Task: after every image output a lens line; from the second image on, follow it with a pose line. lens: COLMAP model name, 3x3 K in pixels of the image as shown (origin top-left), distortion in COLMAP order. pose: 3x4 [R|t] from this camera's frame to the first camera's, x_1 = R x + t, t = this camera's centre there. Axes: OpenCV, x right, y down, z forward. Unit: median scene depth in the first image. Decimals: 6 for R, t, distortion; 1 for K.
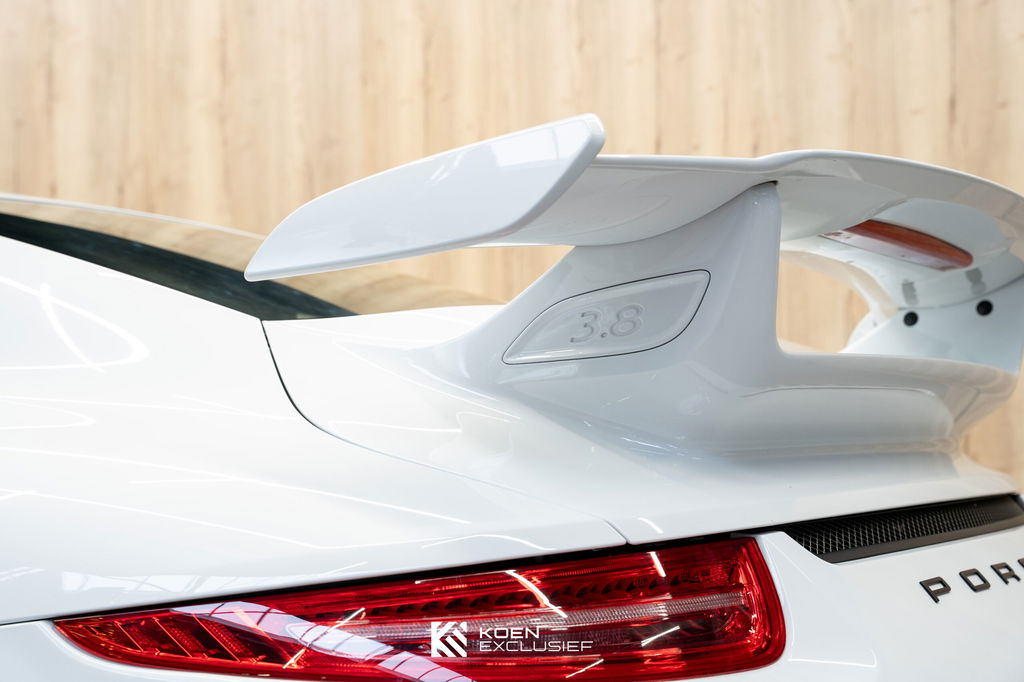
lens RADIAL K [[1444.1, 0, 514.1], [0, 1444.1, 349.4], [0, 0, 1]] dist [0.133184, 0.000000]
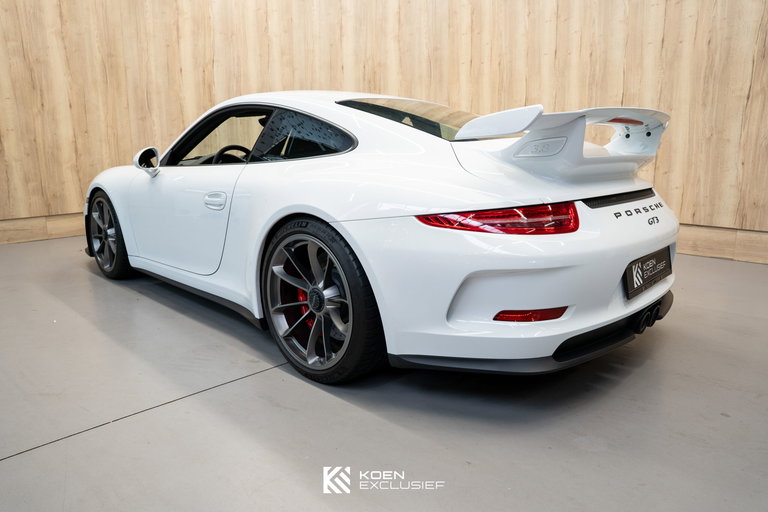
lens RADIAL K [[562.7, 0, 382.7], [0, 562.7, 249.2], [0, 0, 1]] dist [-0.086429, 0.058342]
pose [[0.982662, 0.037904, -0.181492, -0.059154], [0.008025, 0.969267, 0.245879, -0.102811], [0.185234, -0.243072, 0.952158, -0.491357]]
